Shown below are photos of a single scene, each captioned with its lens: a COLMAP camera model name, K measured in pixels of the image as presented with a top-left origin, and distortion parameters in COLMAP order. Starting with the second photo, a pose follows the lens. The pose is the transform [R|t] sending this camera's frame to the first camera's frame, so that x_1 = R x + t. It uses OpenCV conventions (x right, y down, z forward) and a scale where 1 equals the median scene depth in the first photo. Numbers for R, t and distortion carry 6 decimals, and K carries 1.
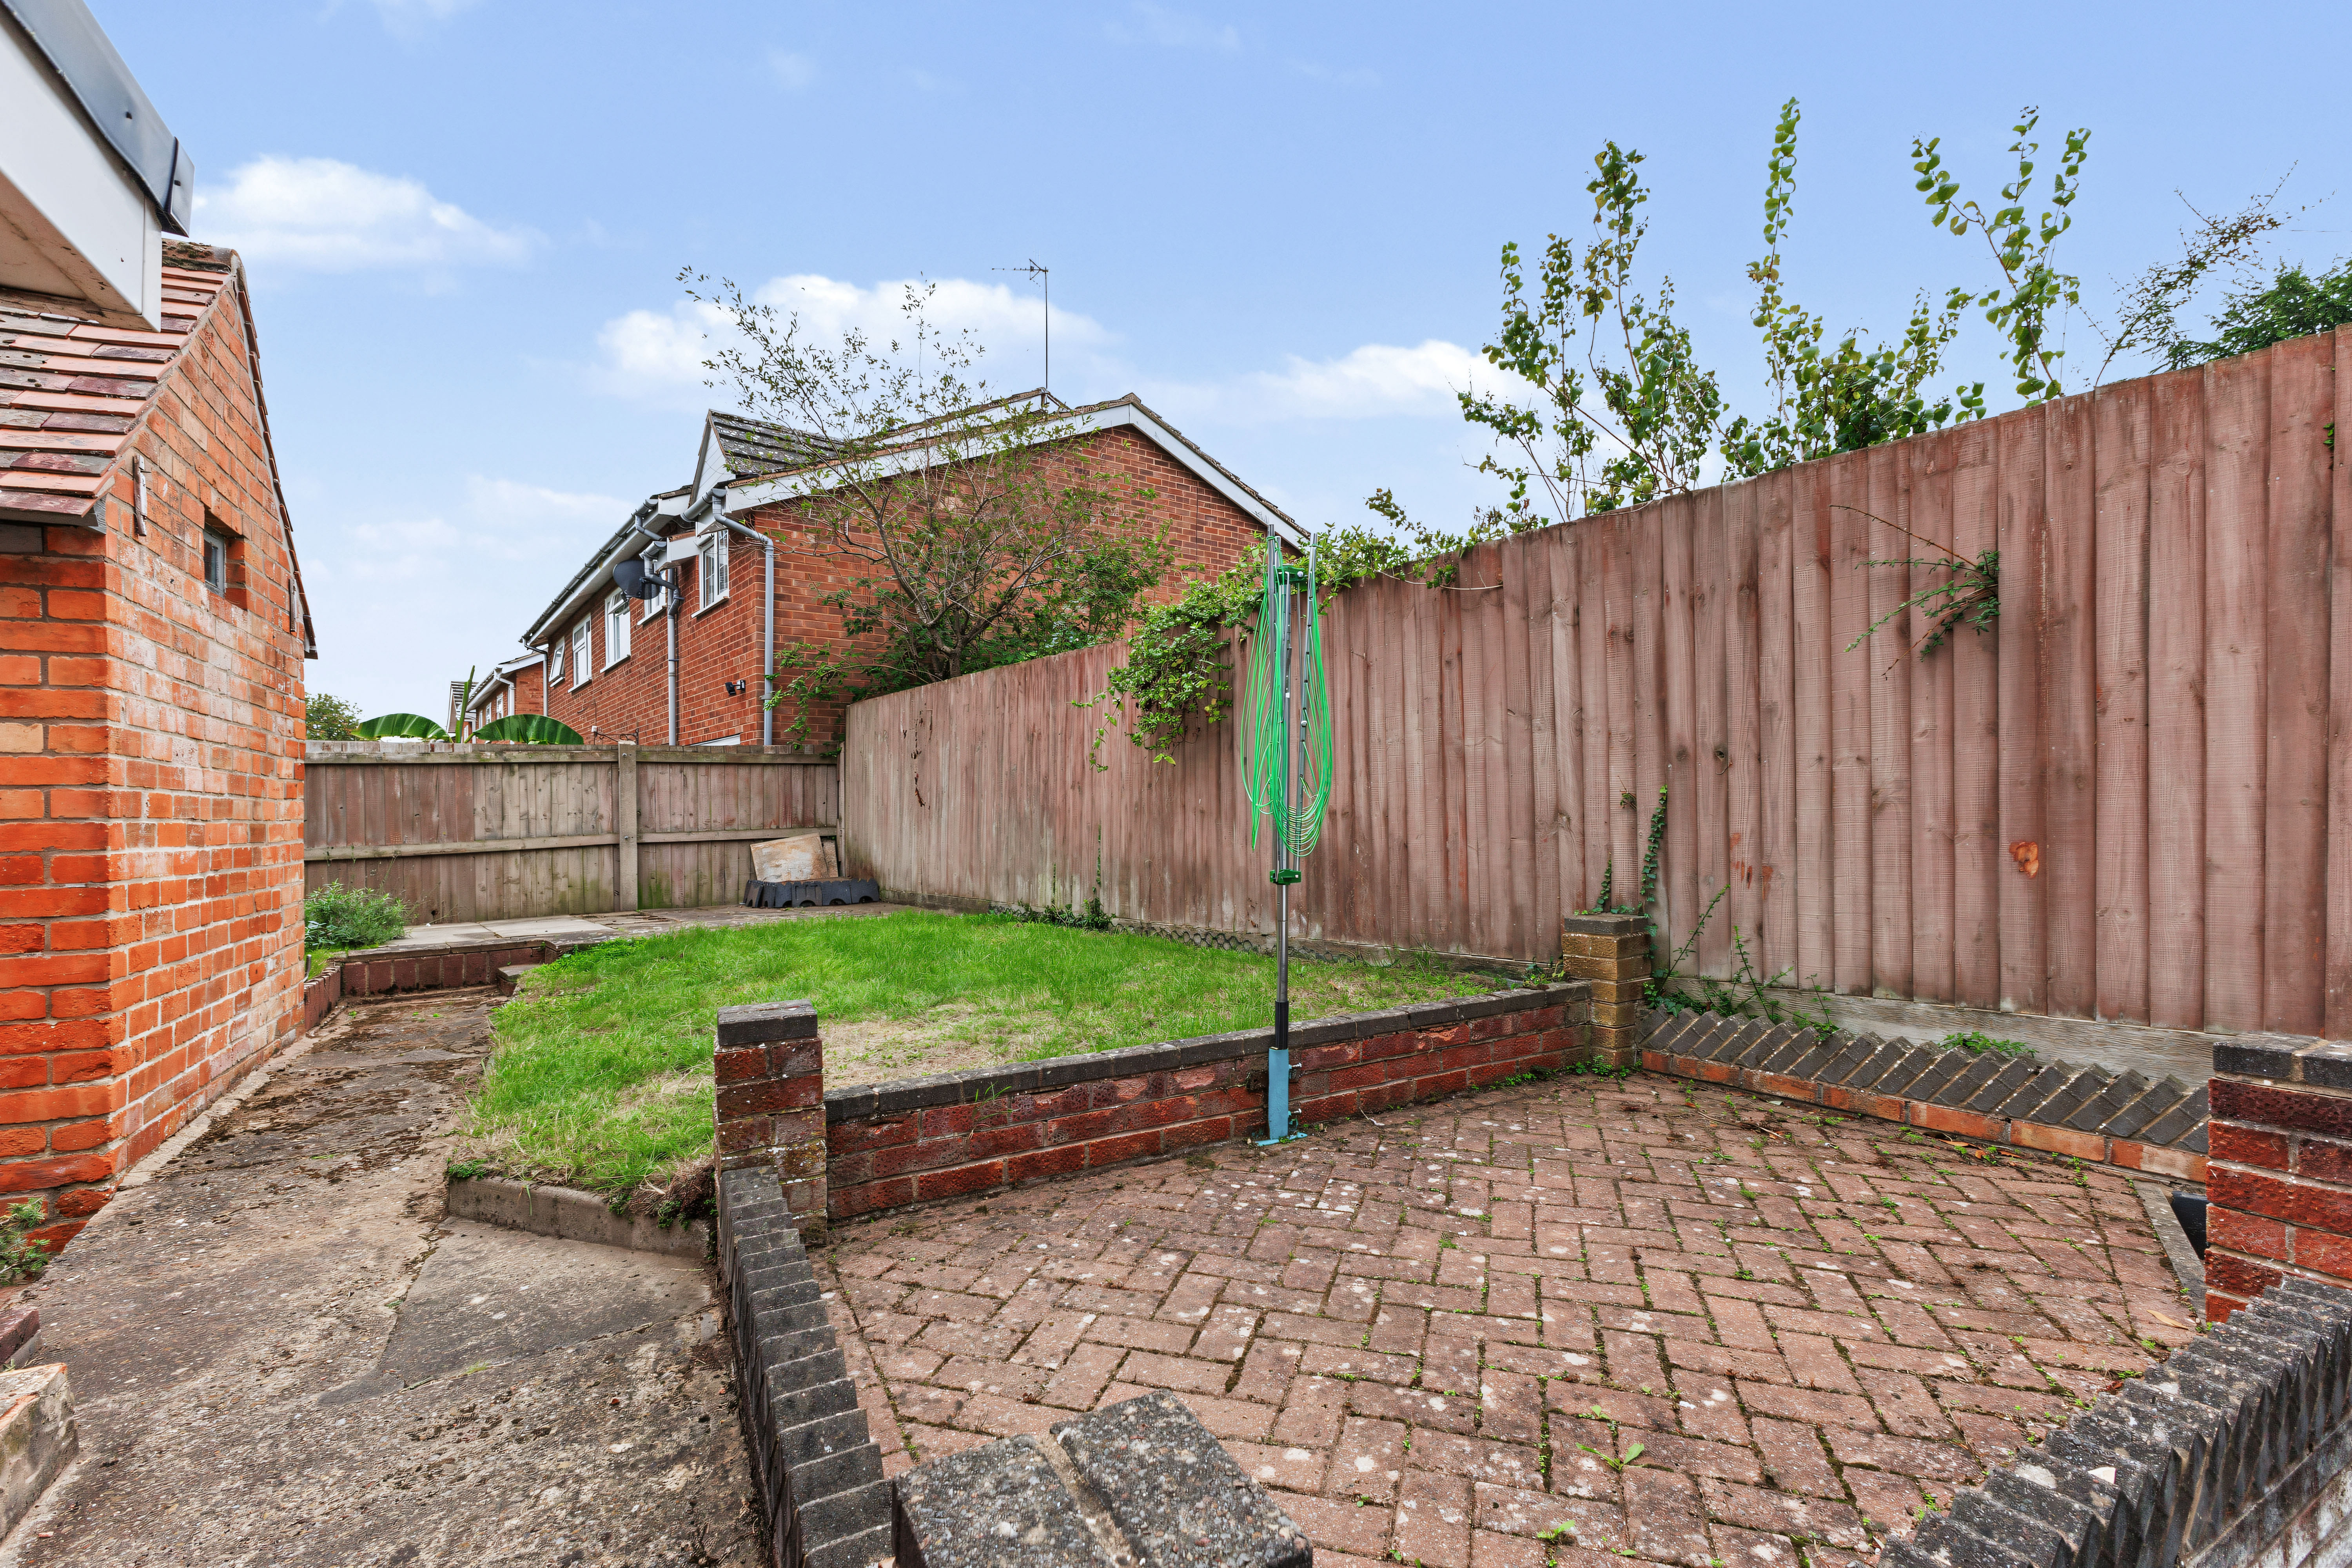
lens RADIAL K [[1044.5, 0, 1189.8], [0, 1044.5, 837.8], [0, 0, 1]] dist [0.012170, -0.004004]
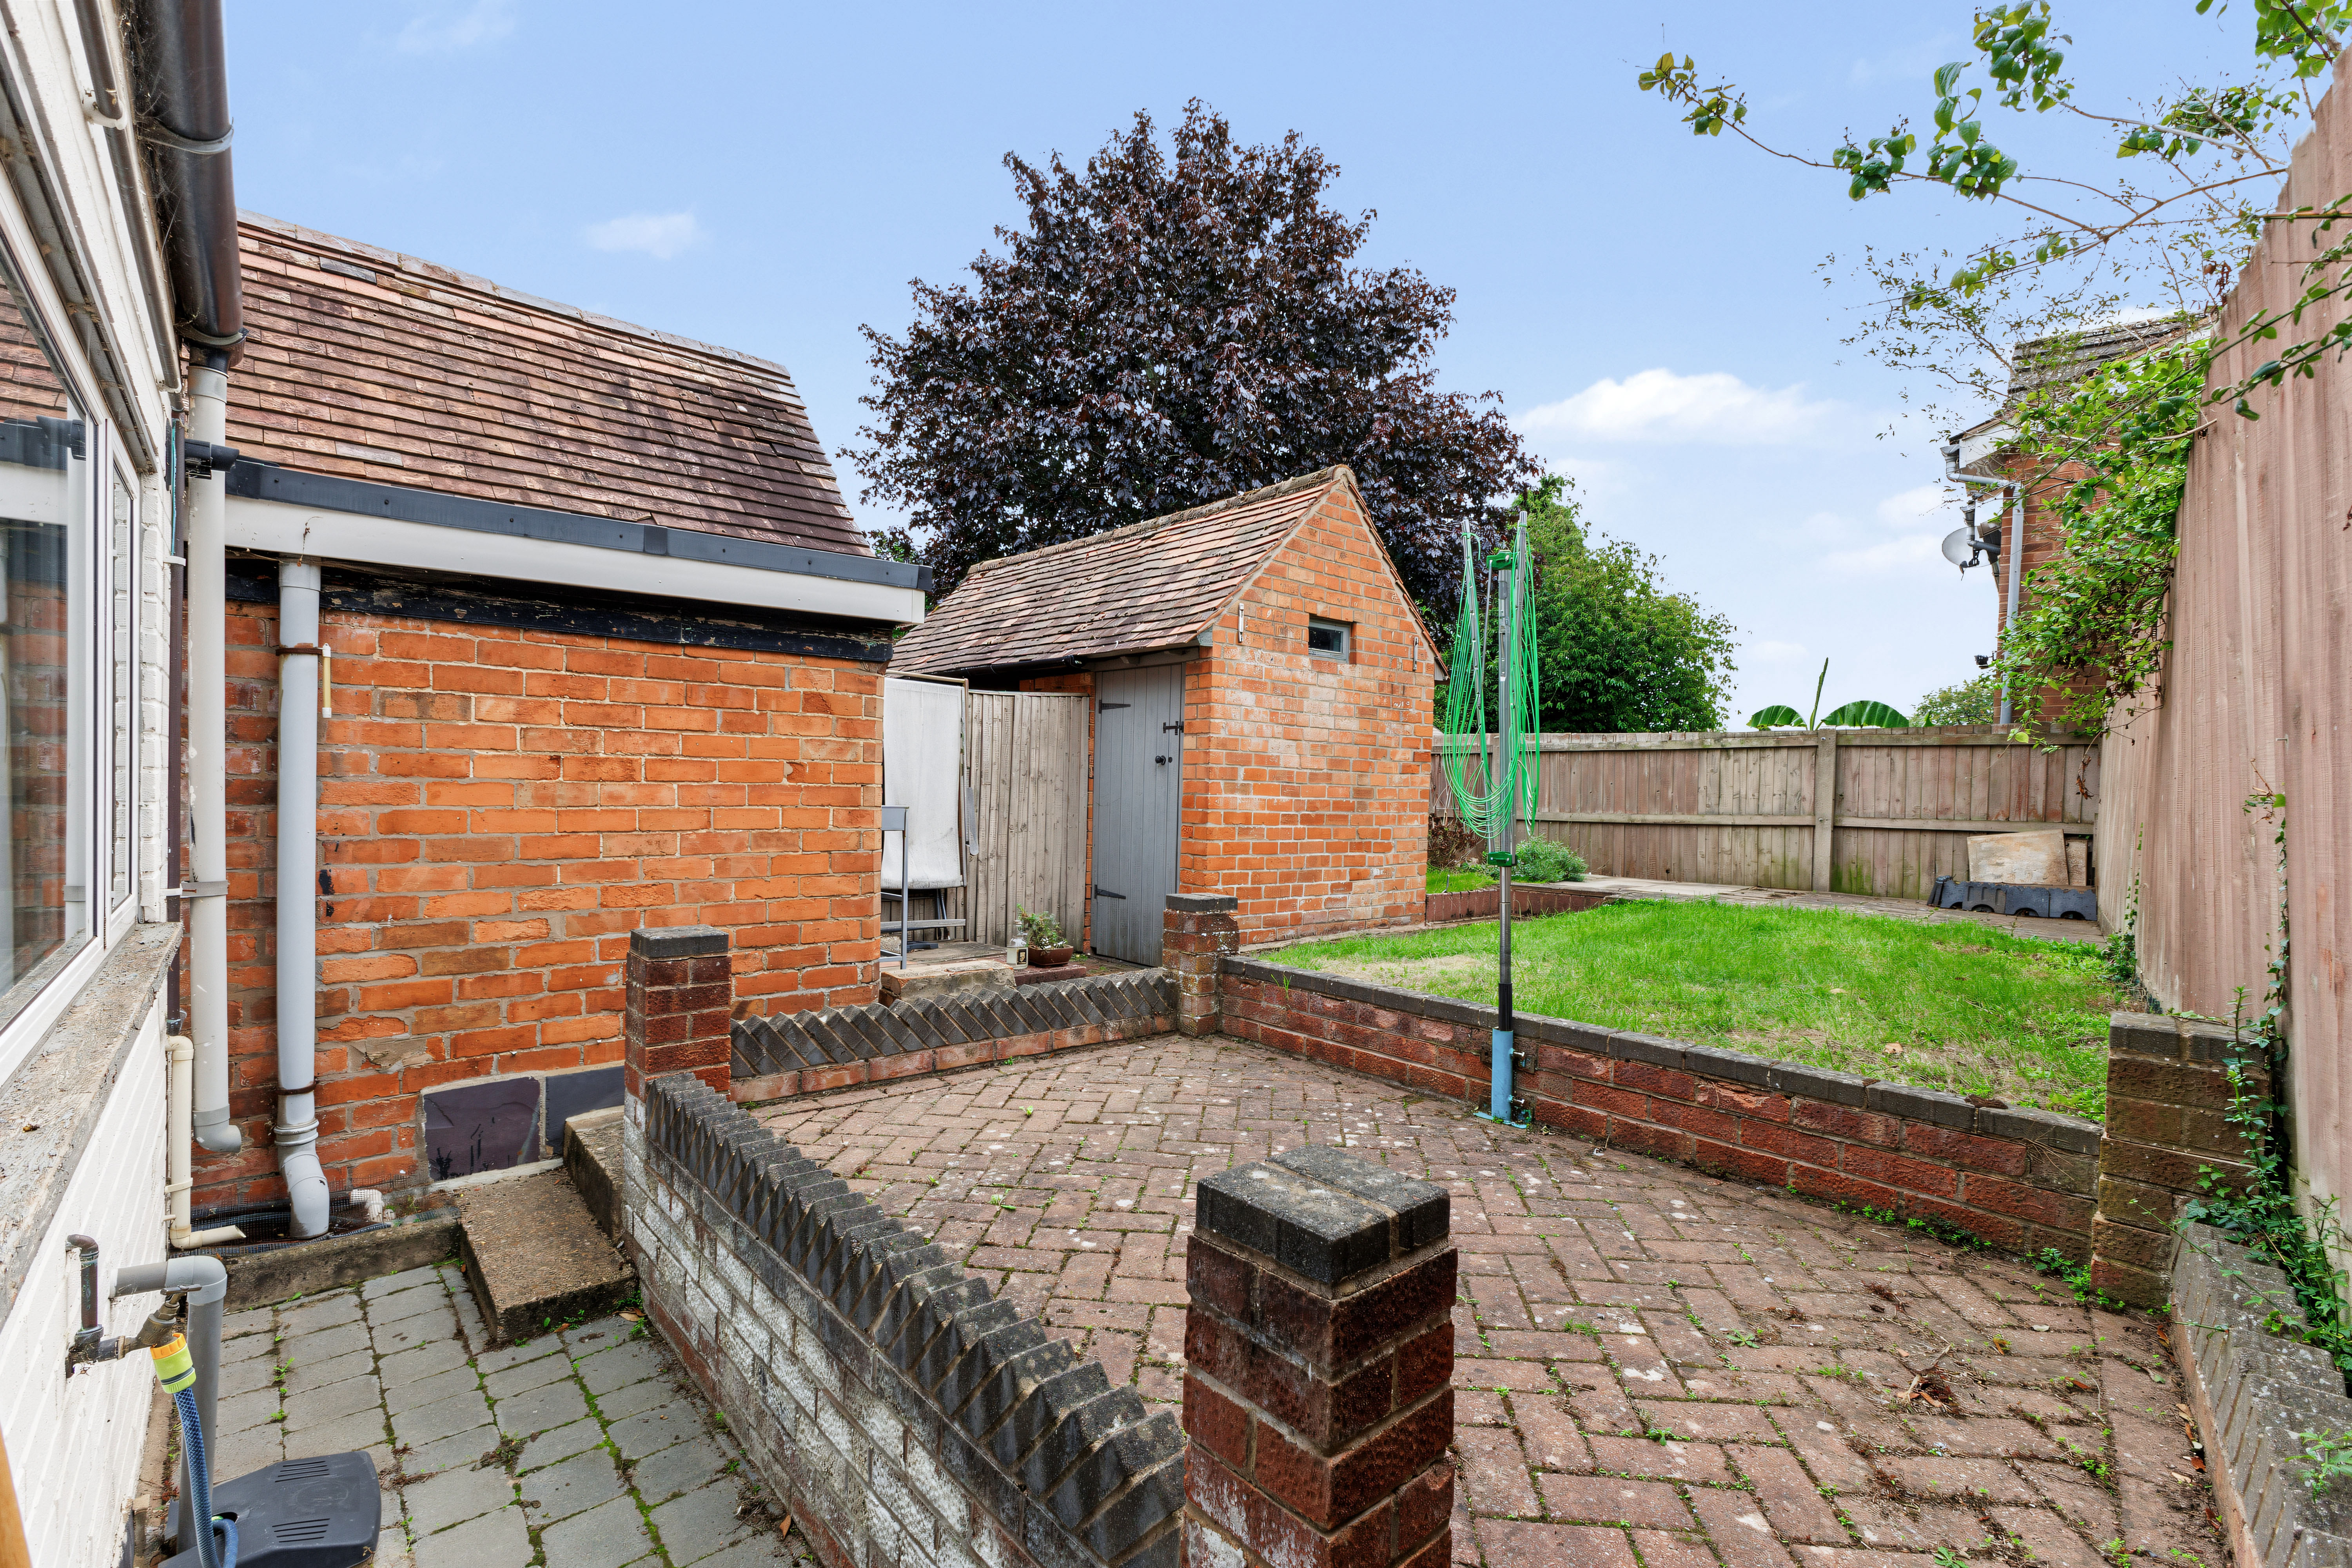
lens RADIAL K [[1044.5, 0, 1145.9], [0, 1044.5, 819.8], [0, 0, 1]] dist [0.012170, -0.004004]
pose [[0.183290, 0.056536, -0.981432, 0.437389], [-0.058262, 0.997215, 0.046564, -0.011842], [0.981331, 0.048646, 0.186073, 0.203879]]
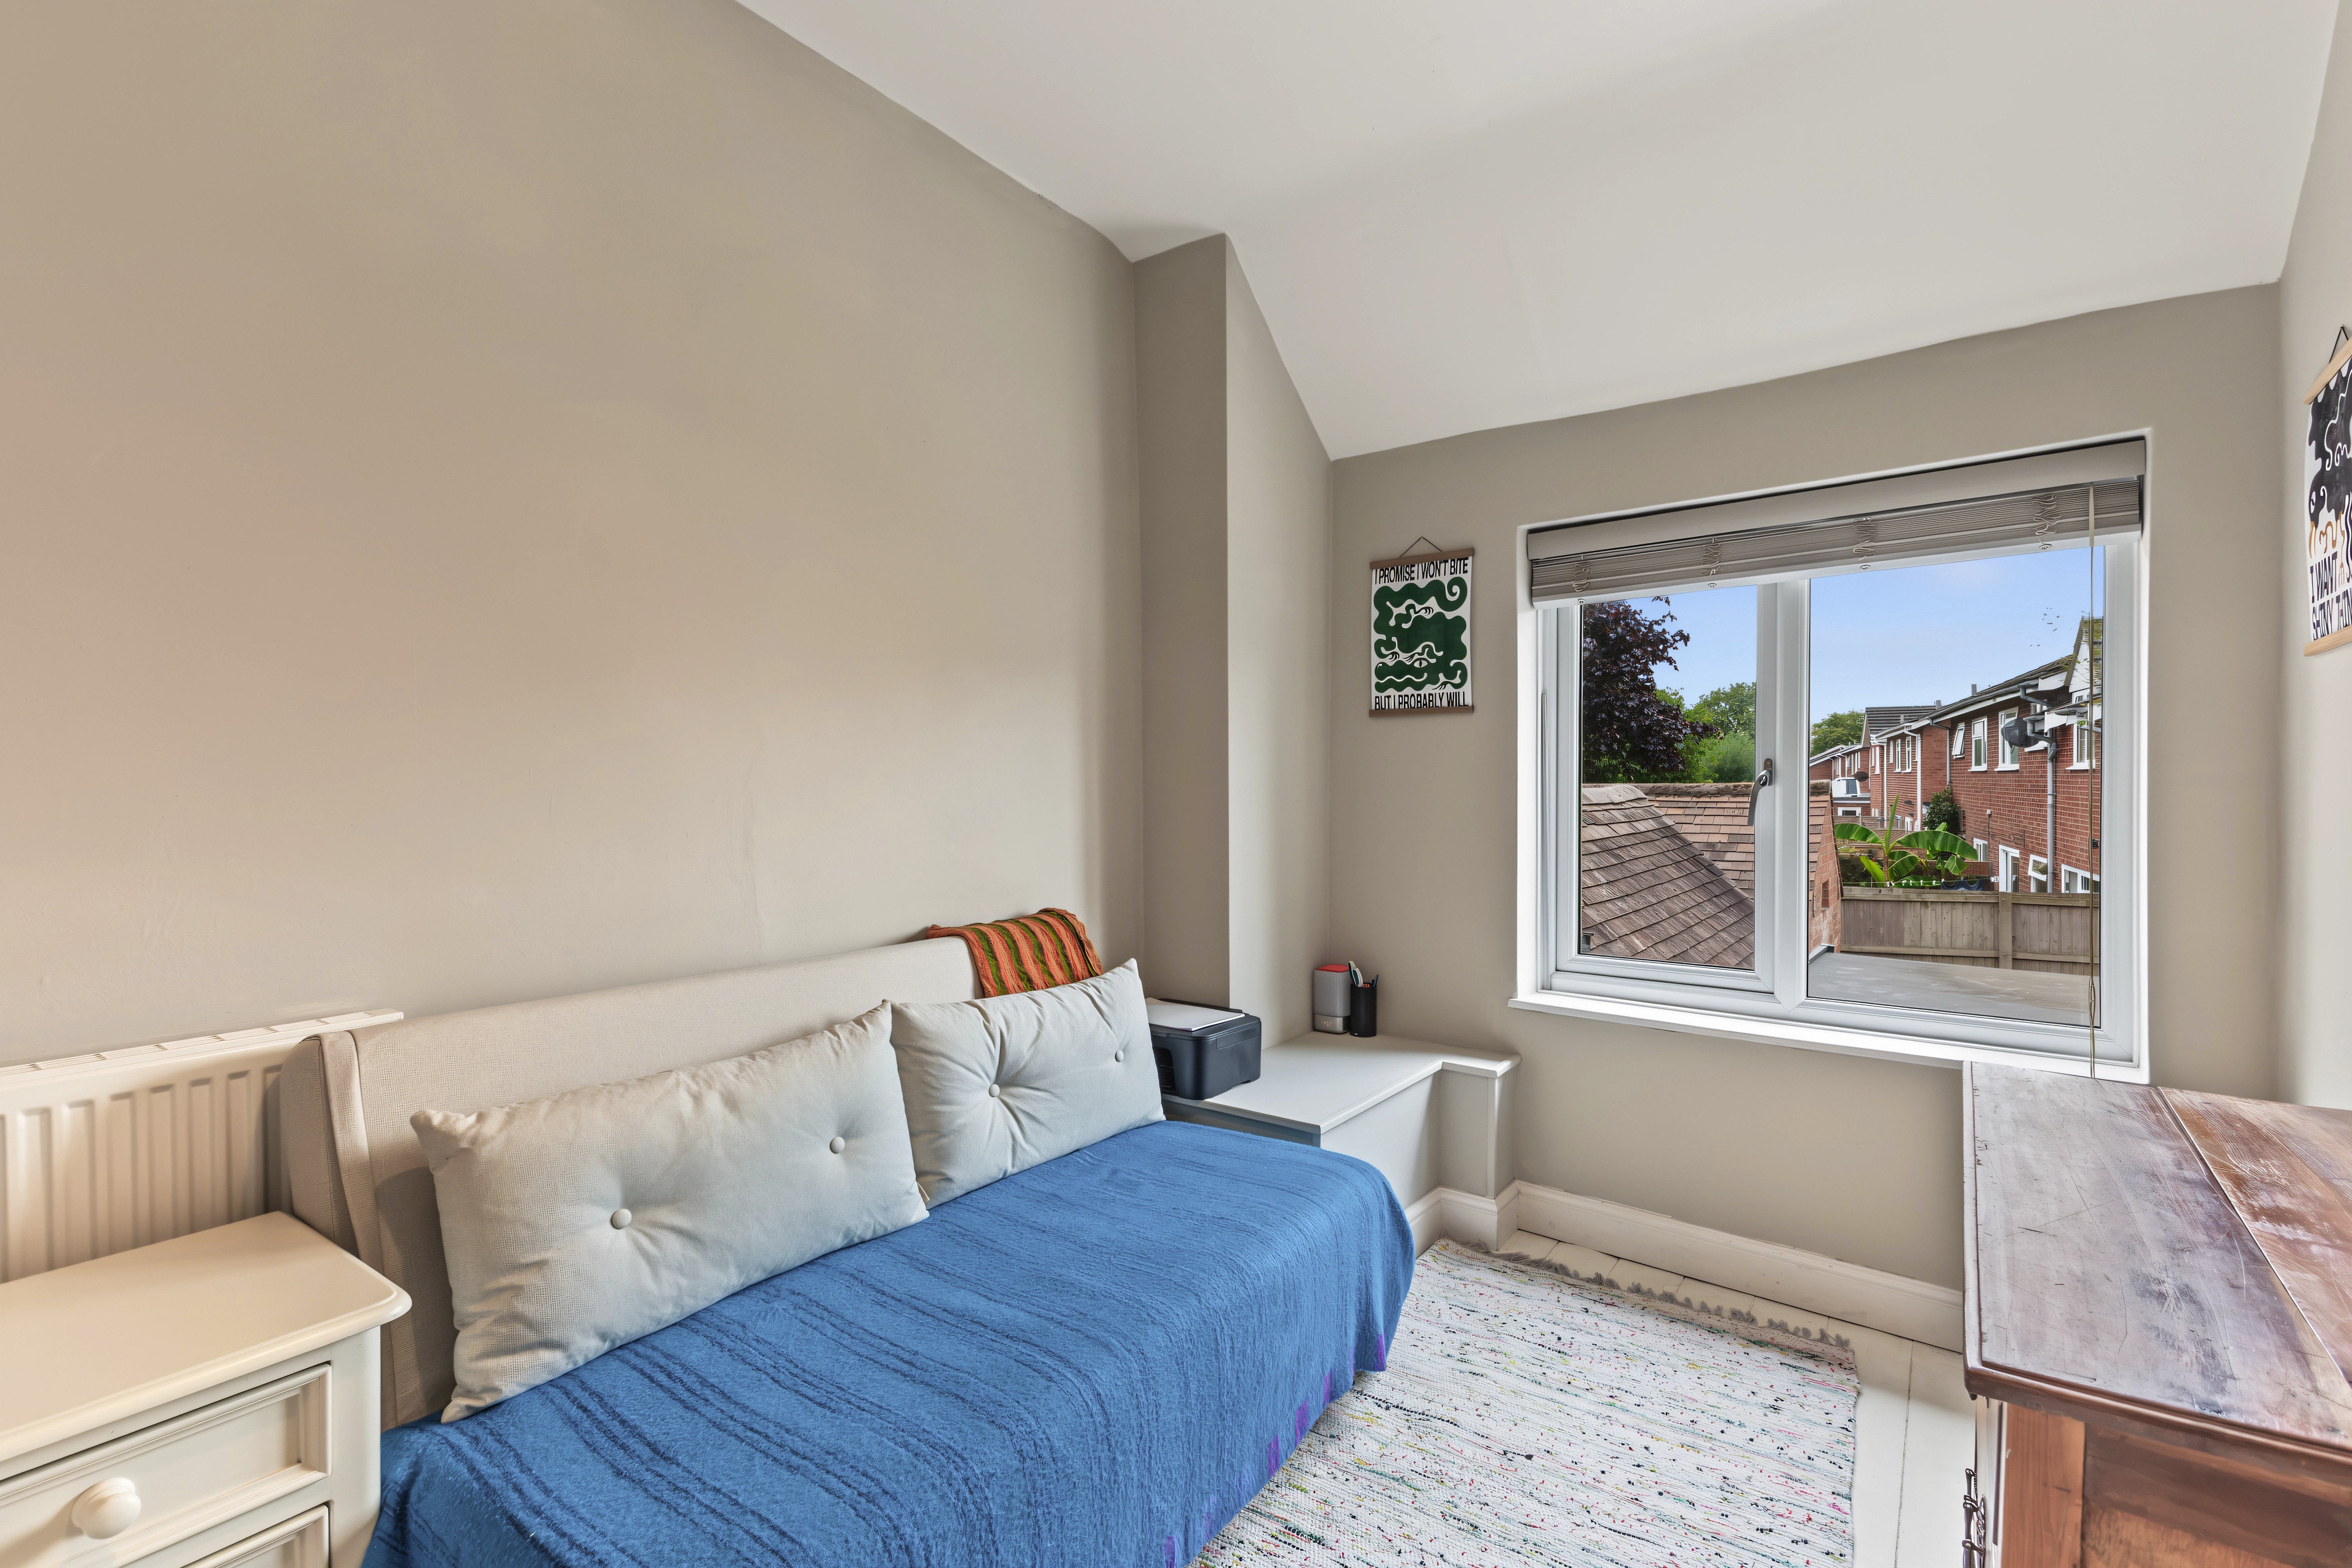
lens RADIAL K [[1128.8, 0, 1166.5], [0, 1128.8, 782.5], [0, 0, 1]] dist [0.000159, -0.000913]
pose [[0.409063, 0.015331, -0.912377, 0.526956], [-0.014428, 0.999843, 0.010332, -0.303133], [0.912392, 0.008938, 0.409220, -0.900828]]
